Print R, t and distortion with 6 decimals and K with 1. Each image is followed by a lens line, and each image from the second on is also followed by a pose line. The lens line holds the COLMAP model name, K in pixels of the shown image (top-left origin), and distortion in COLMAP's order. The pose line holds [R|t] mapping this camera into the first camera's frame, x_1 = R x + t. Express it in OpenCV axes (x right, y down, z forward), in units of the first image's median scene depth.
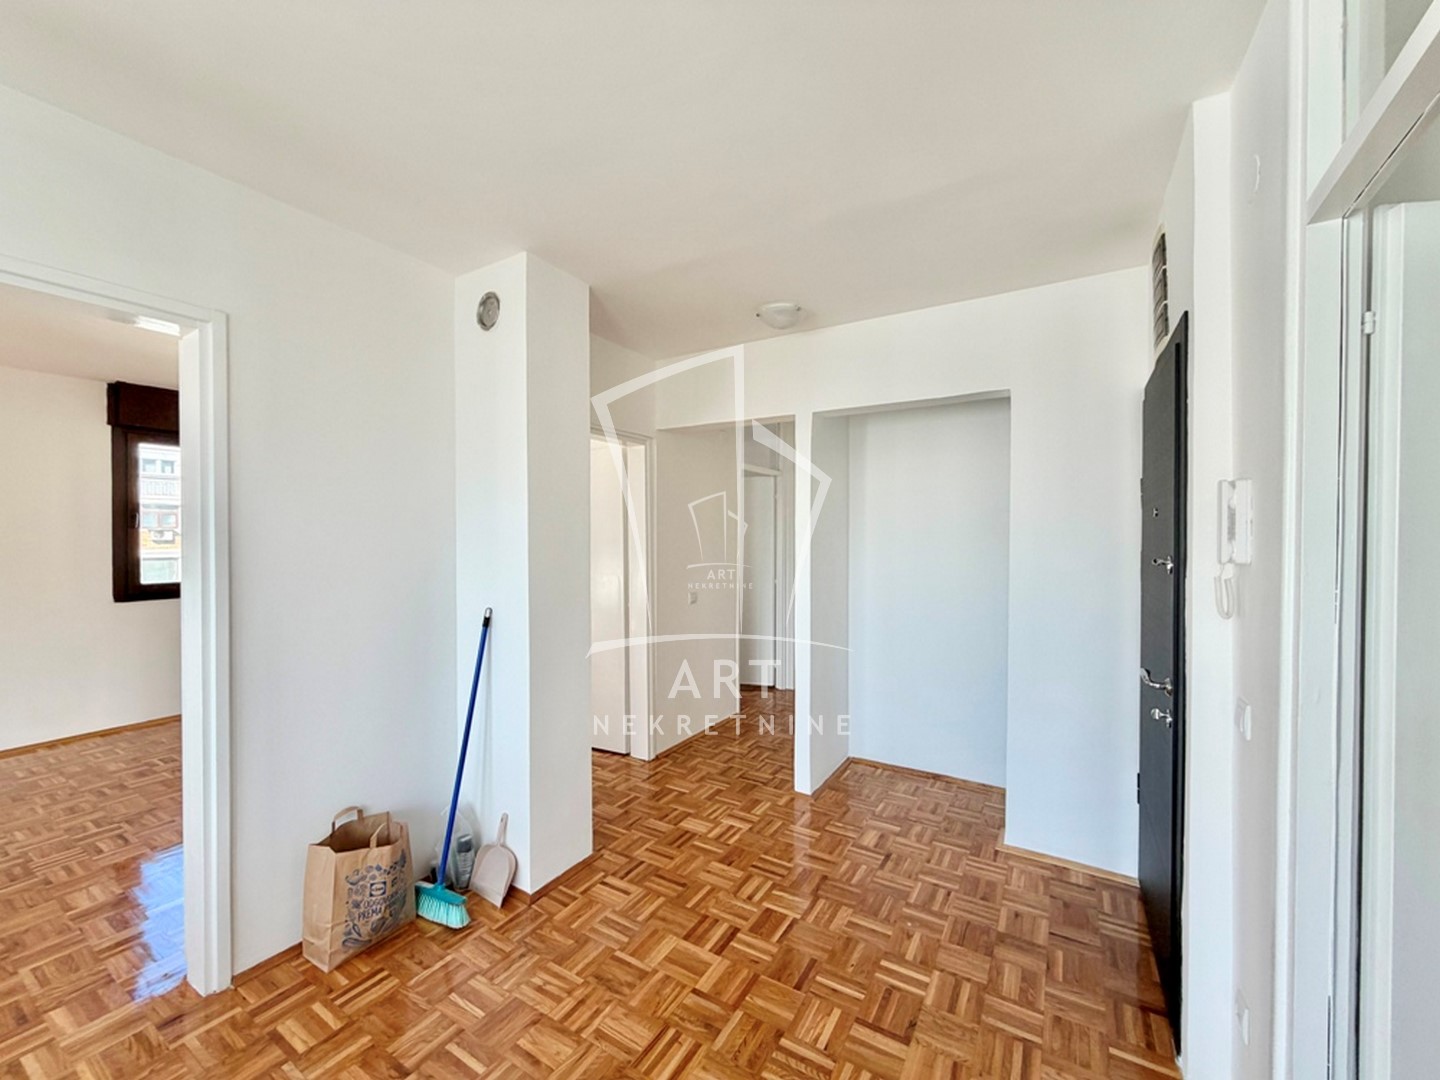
lens RADIAL K [[573.1, 0, 714.4], [0, 573.1, 543.2], [0, 0, 1]] dist [-0.000783, -0.000036]
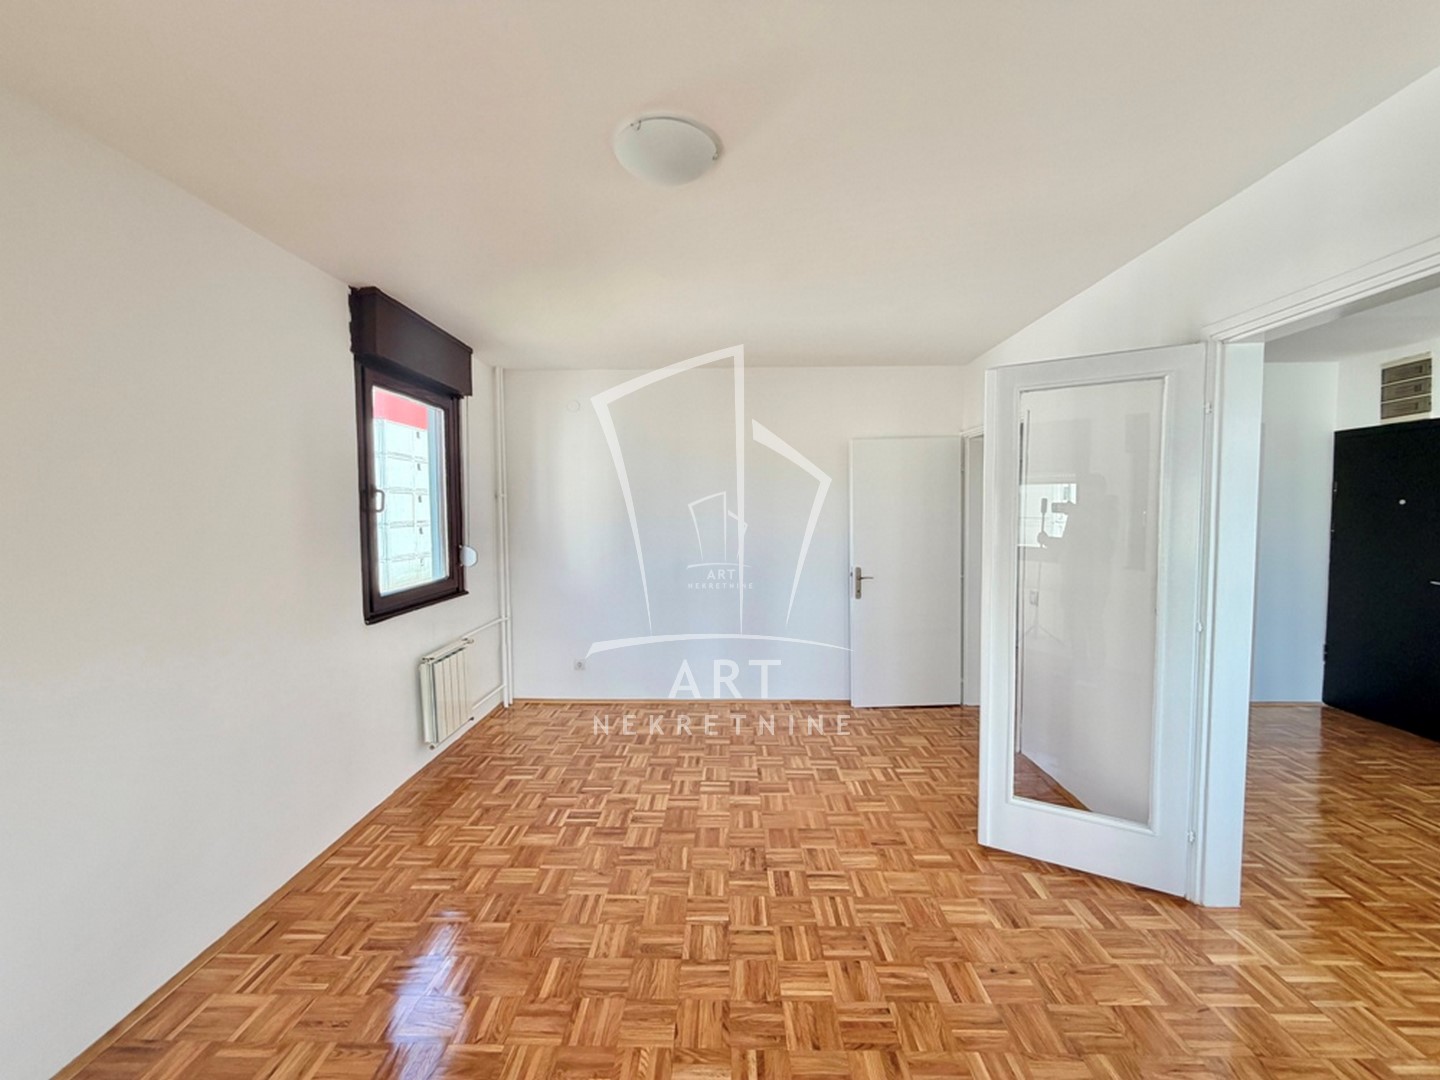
lens RADIAL K [[573.1, 0, 714.4], [0, 573.1, 543.2], [0, 0, 1]] dist [-0.000783, -0.000036]
pose [[0.867342, -0.038111, 0.496251, -1.234644], [0.013619, 0.998508, 0.052879, -0.024705], [-0.497525, -0.039106, 0.866567, 0.275852]]
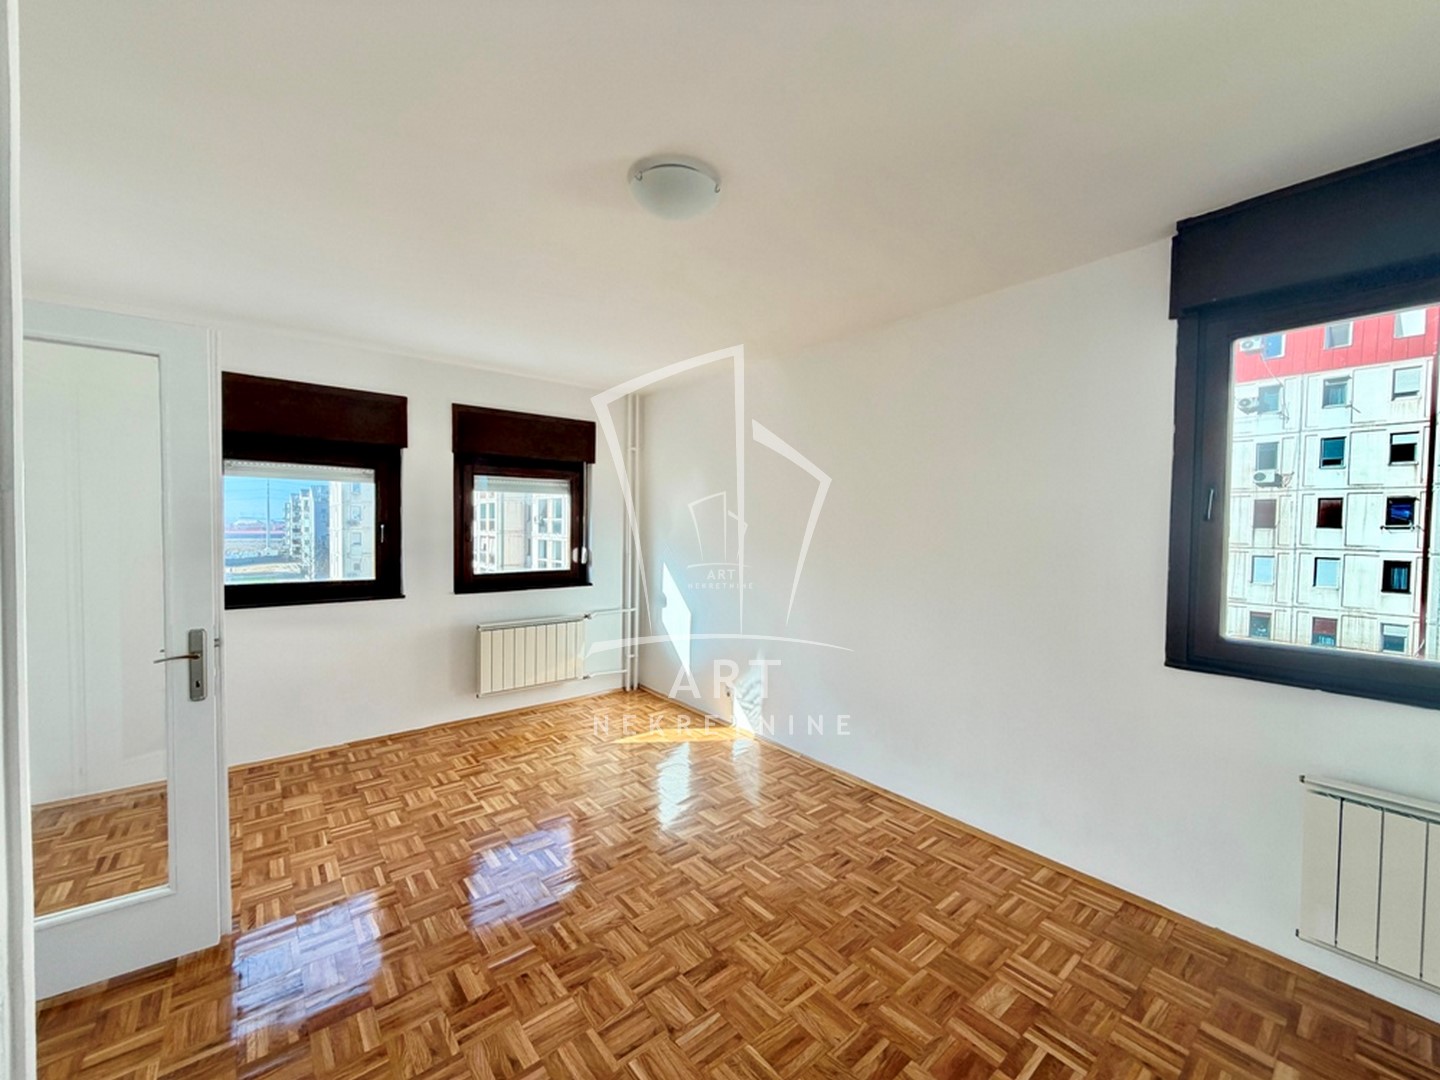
lens RADIAL K [[573.1, 0, 714.4], [0, 573.1, 543.2], [0, 0, 1]] dist [-0.000783, -0.000036]
pose [[-0.330769, 0.023492, -0.943419, -0.519798], [-0.020815, 0.999265, 0.032181, -0.017219], [0.943482, 0.030281, -0.330037, 0.944383]]
